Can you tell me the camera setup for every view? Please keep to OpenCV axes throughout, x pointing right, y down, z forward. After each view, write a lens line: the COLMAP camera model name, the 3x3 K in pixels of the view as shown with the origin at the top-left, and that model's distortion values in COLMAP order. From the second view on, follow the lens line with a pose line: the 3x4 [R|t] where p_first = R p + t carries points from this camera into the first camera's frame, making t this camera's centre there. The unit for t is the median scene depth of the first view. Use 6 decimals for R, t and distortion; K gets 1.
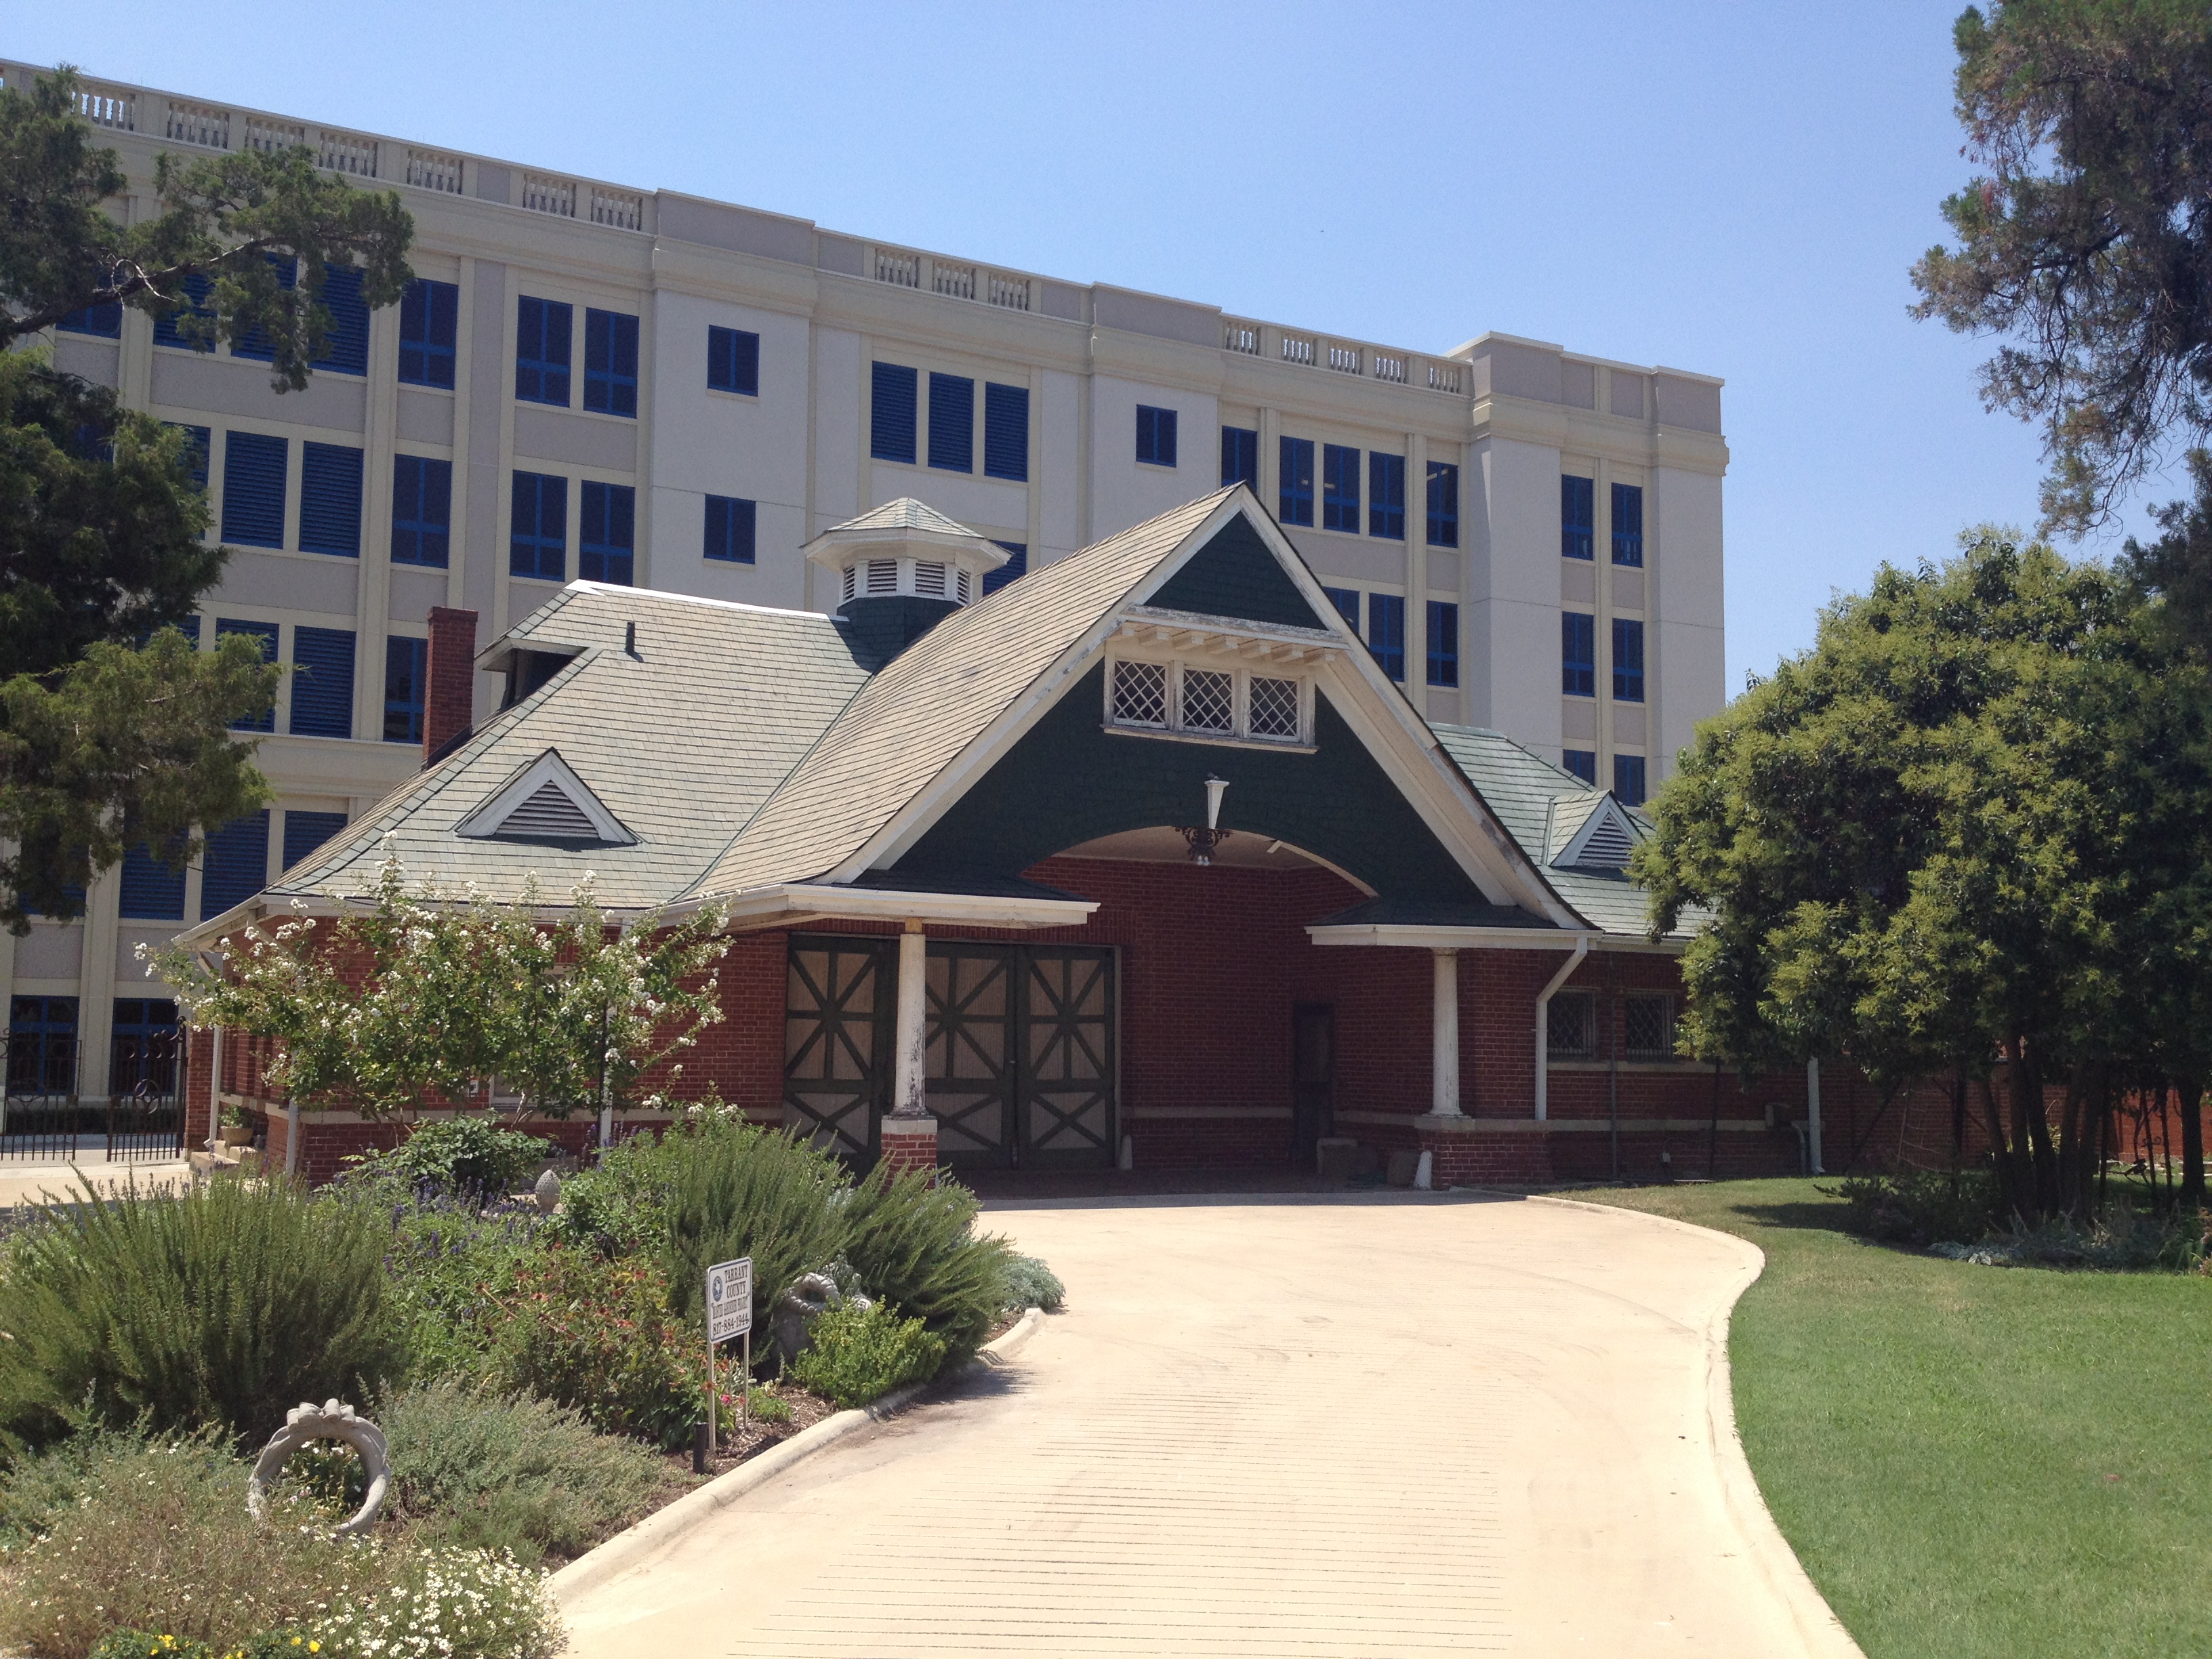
lens RADIAL K [[2137.8, 0, 1106.6], [0, 2137.8, 809.3], [0, 0, 1]] dist [0.161728, -0.328270]
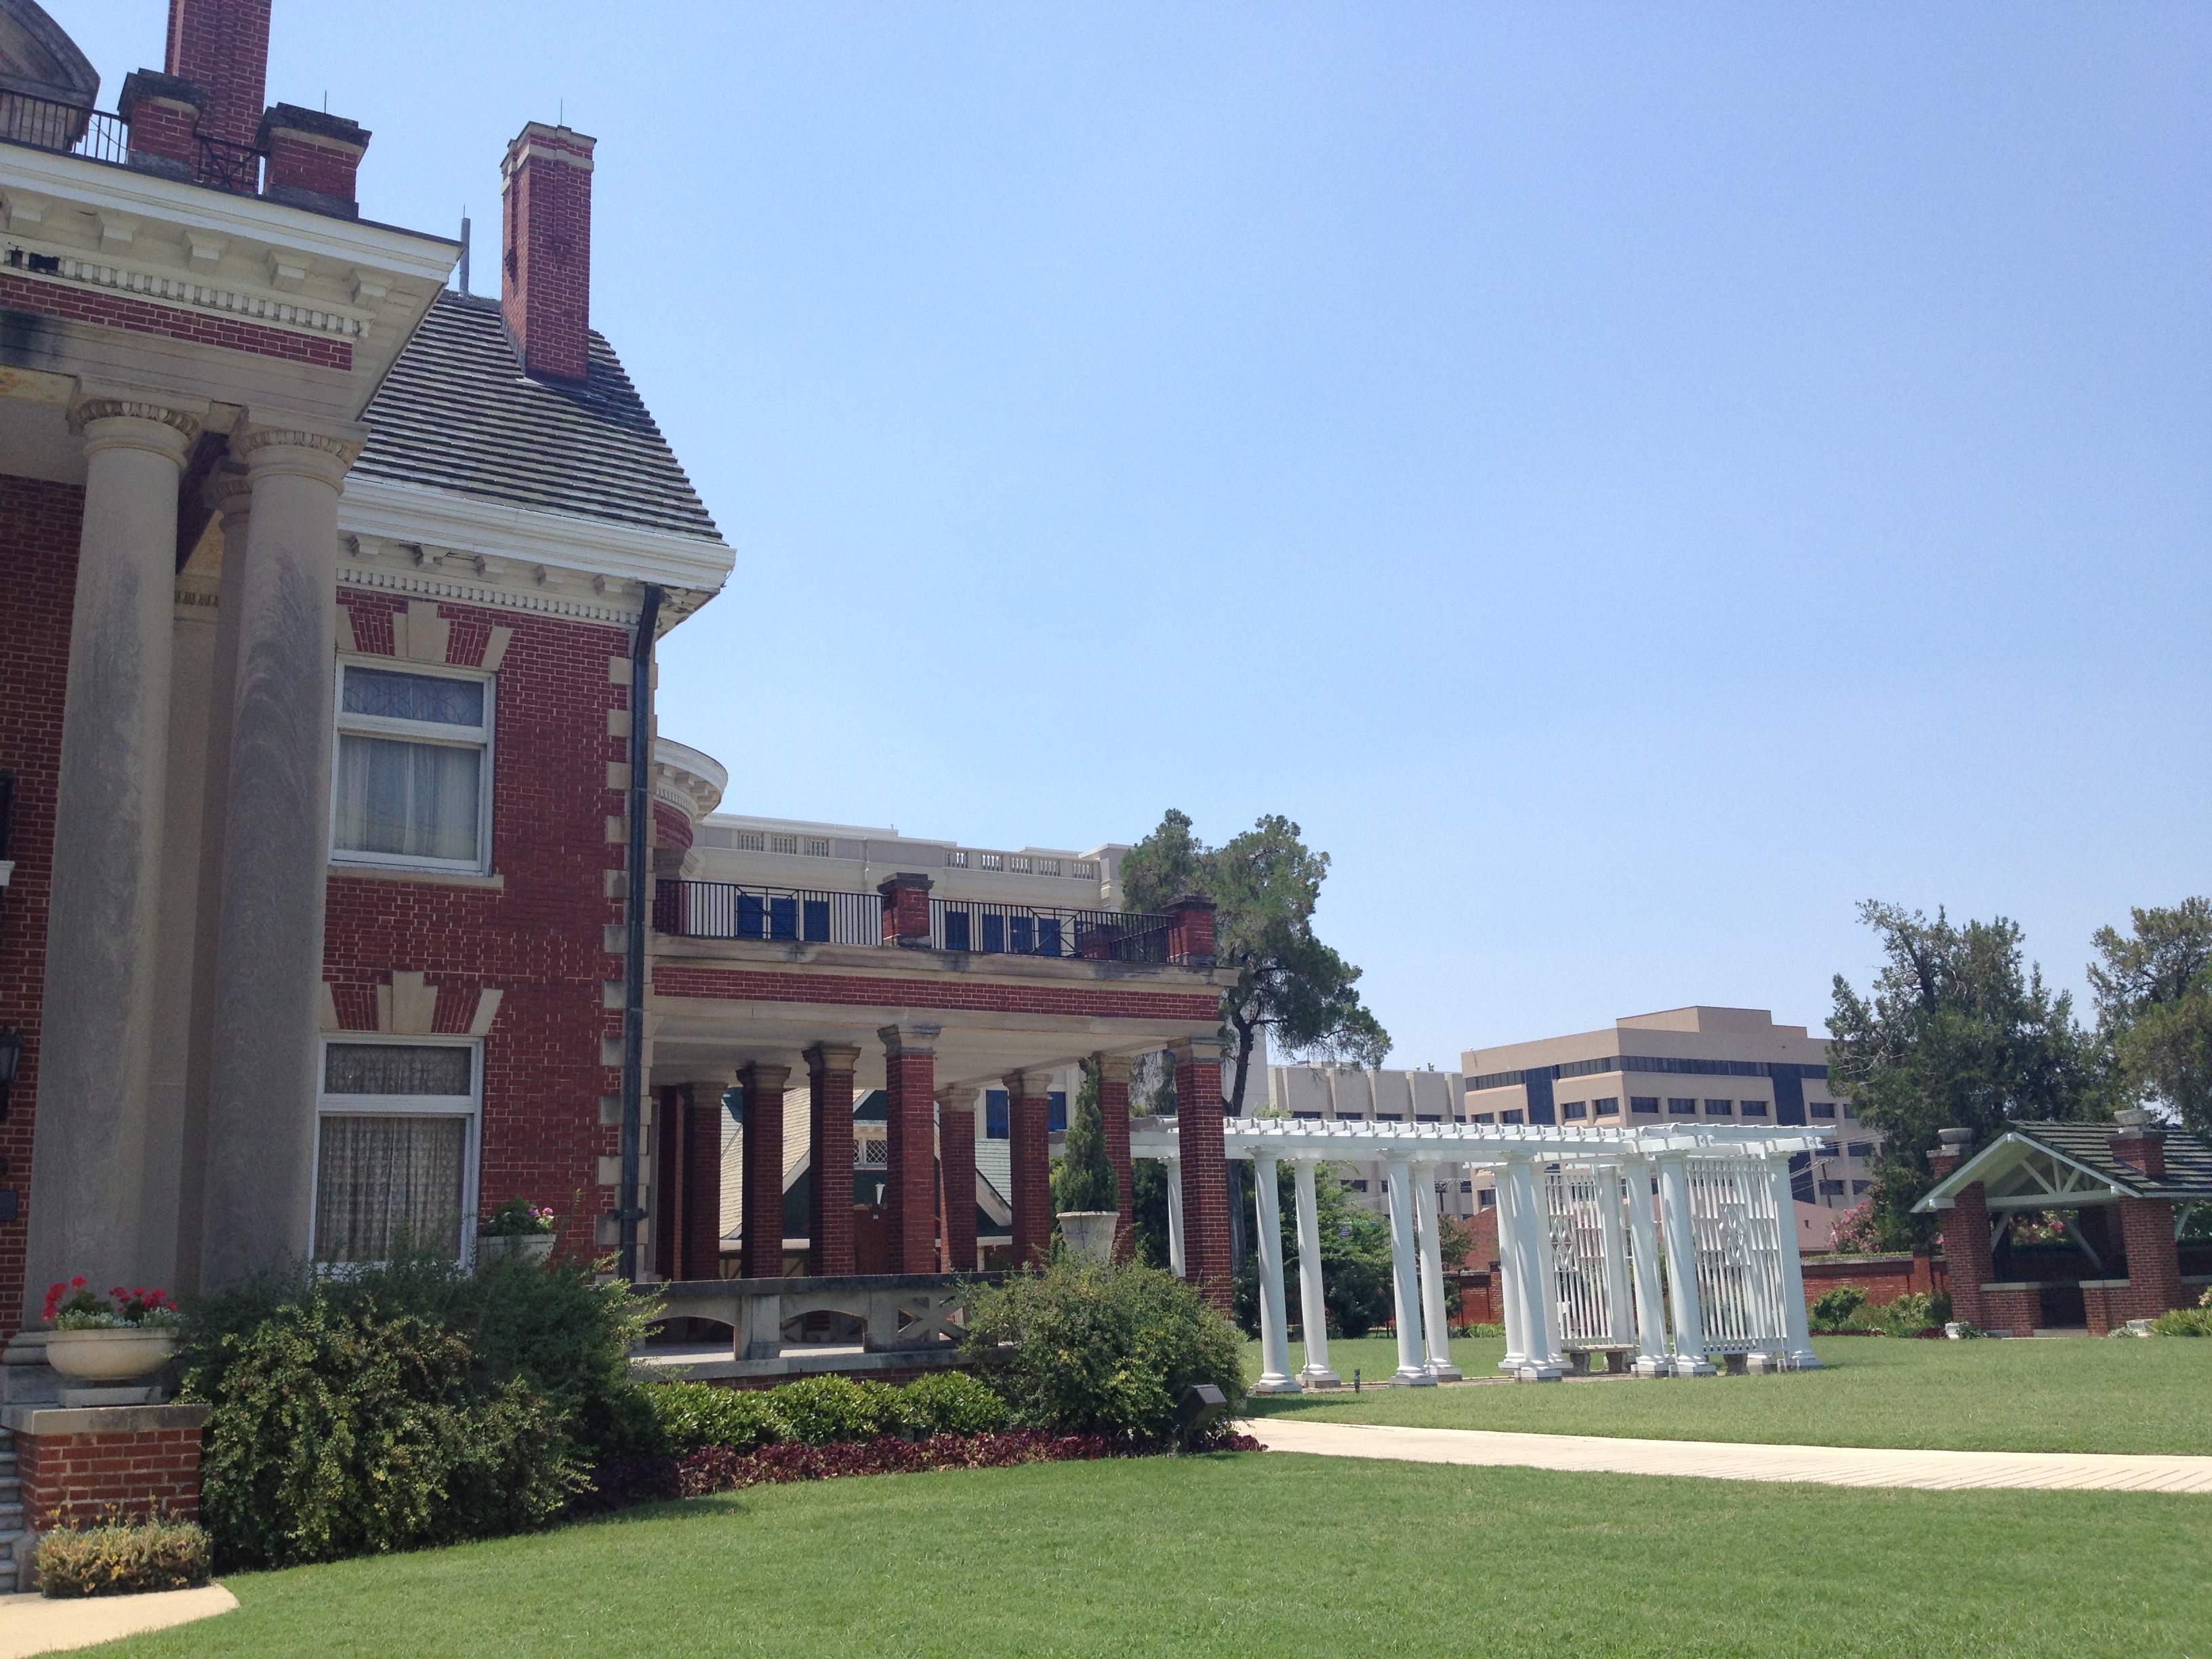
lens RADIAL K [[2137.8, 0, 1106.6], [0, 2137.8, 809.3], [0, 0, 1]] dist [0.161728, -0.328270]
pose [[0.997240, -0.032440, 0.066790, 0.075154], [0.039502, 0.993443, -0.107283, -0.078704], [-0.062872, 0.109625, 0.991983, -0.736695]]
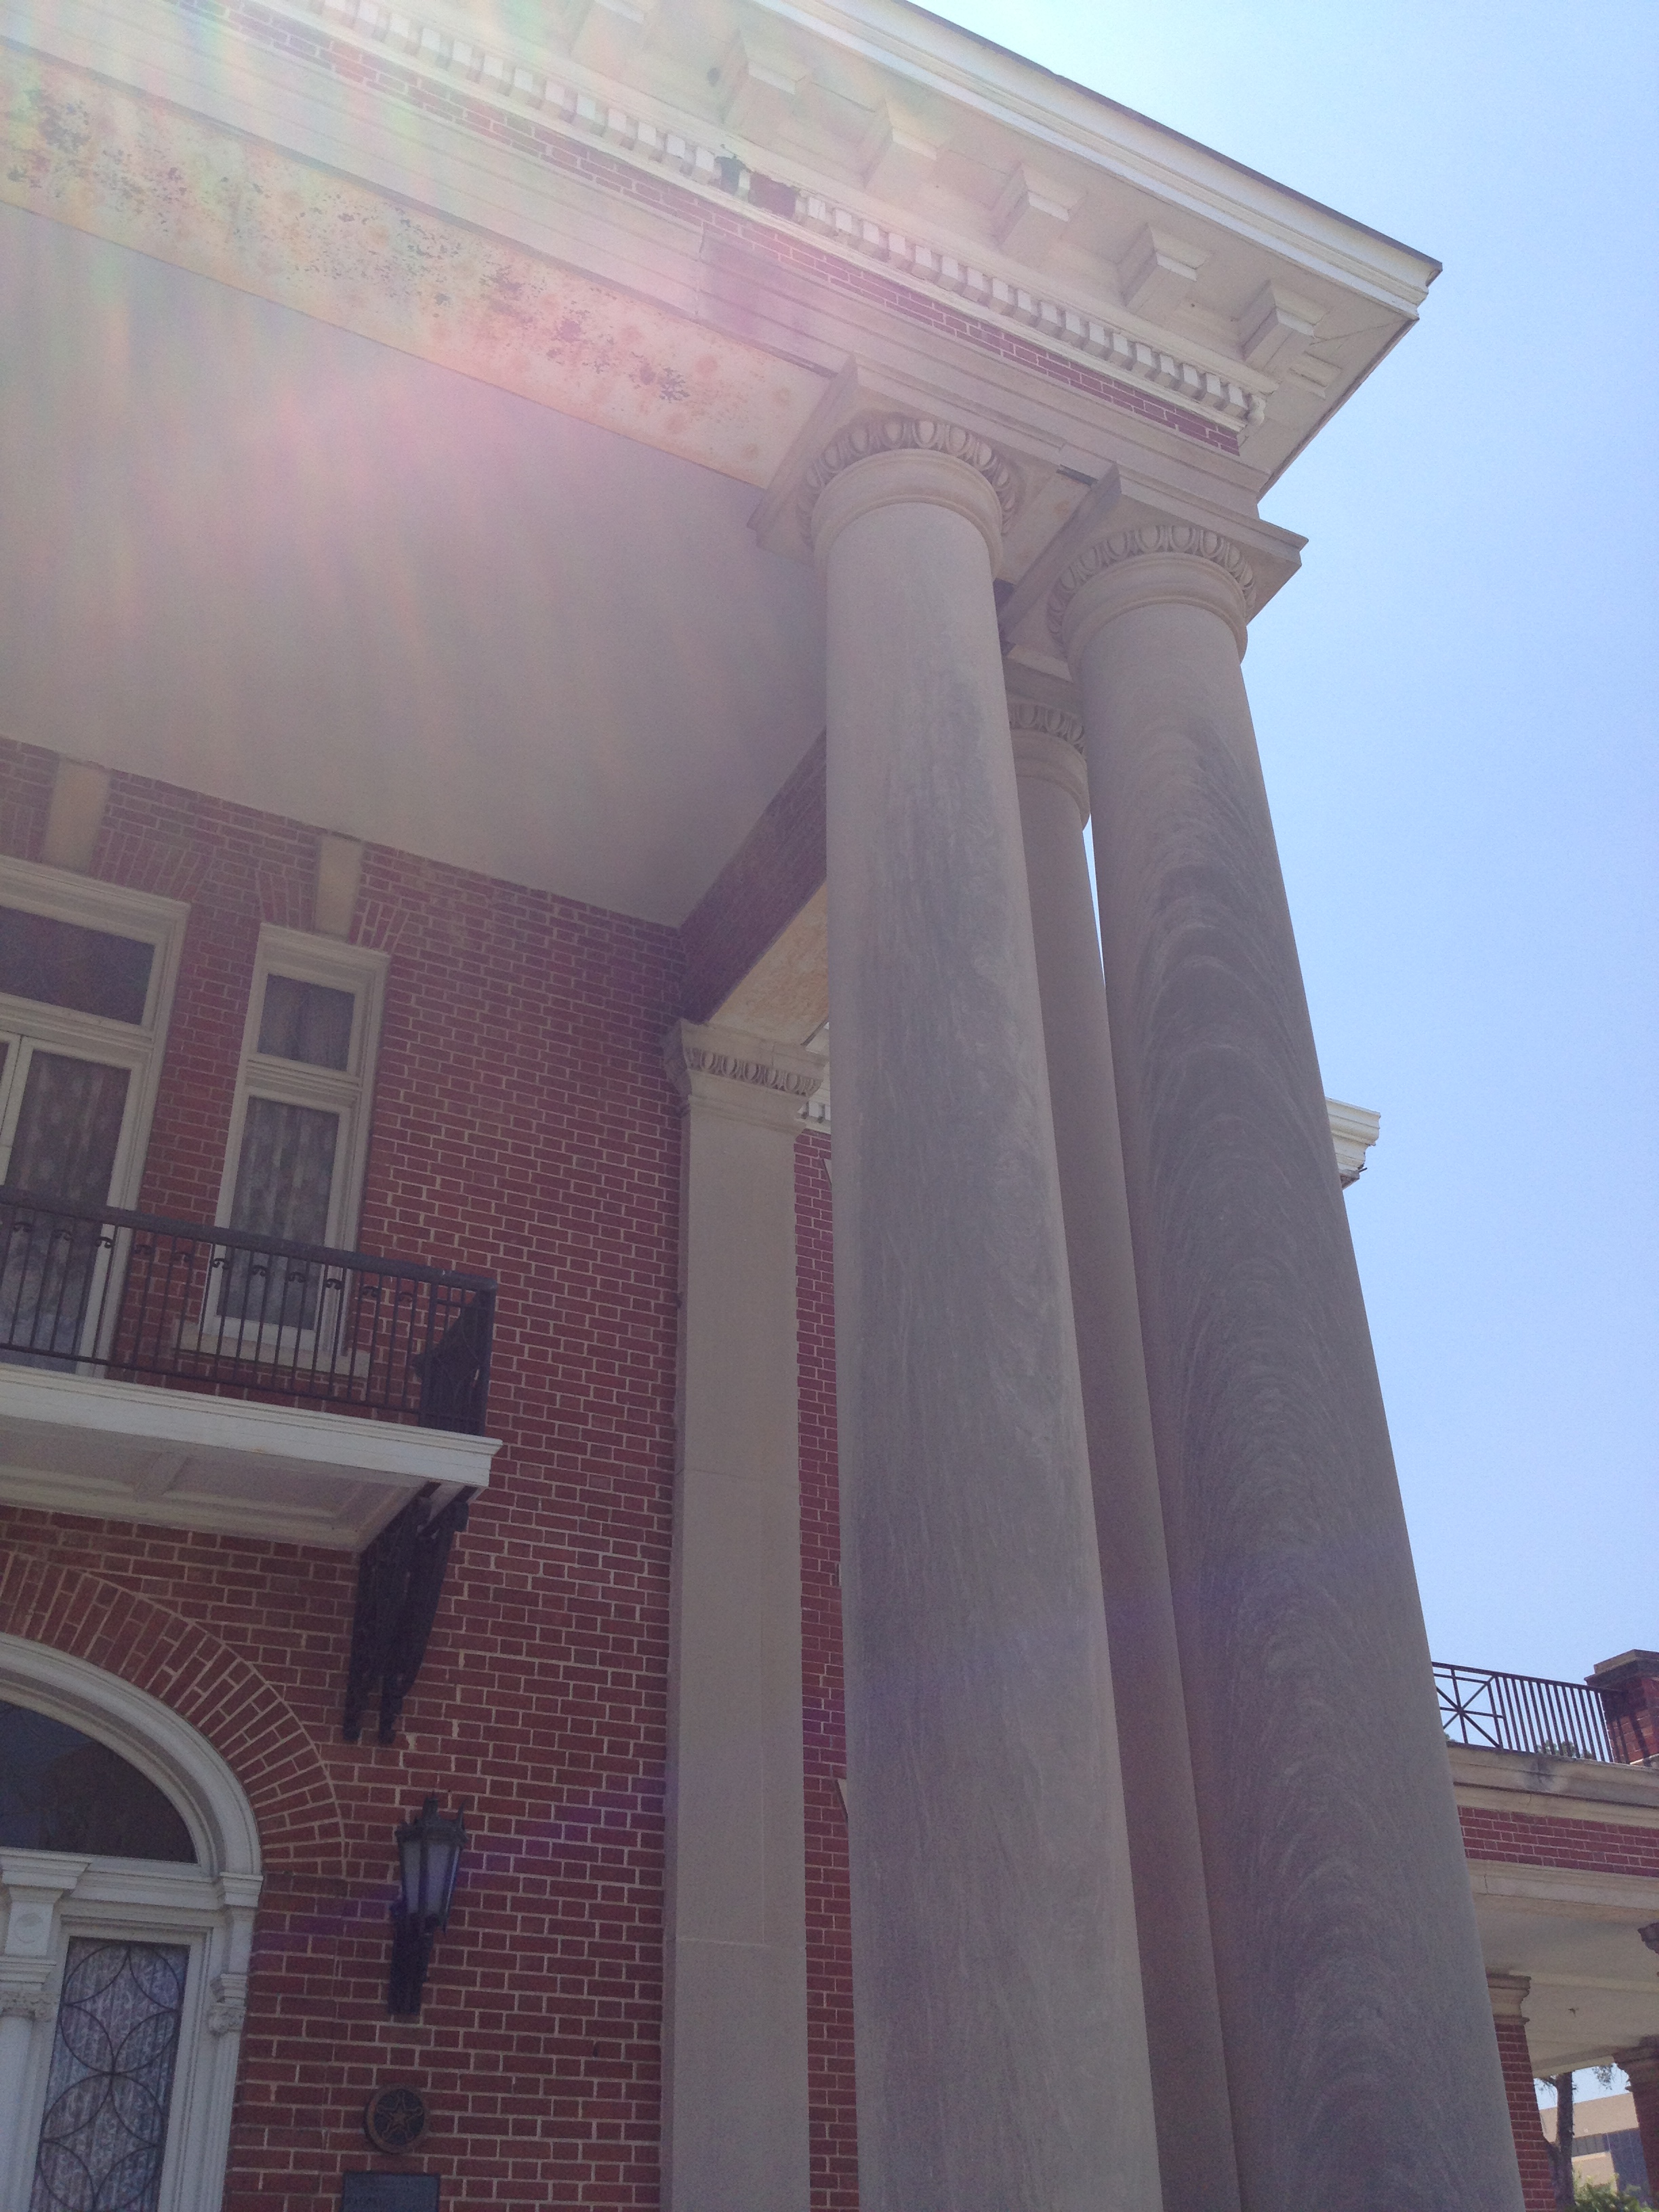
lens RADIAL K [[2098.4, 0, 833.7], [0, 2098.4, 1143.7], [0, 0, 1]] dist [0.047046, -0.086389]
pose [[0.999320, -0.026336, 0.025817, -0.046538], [0.034821, 0.904398, -0.425267, -0.064392], [-0.012149, 0.425877, 0.904700, -0.552010]]
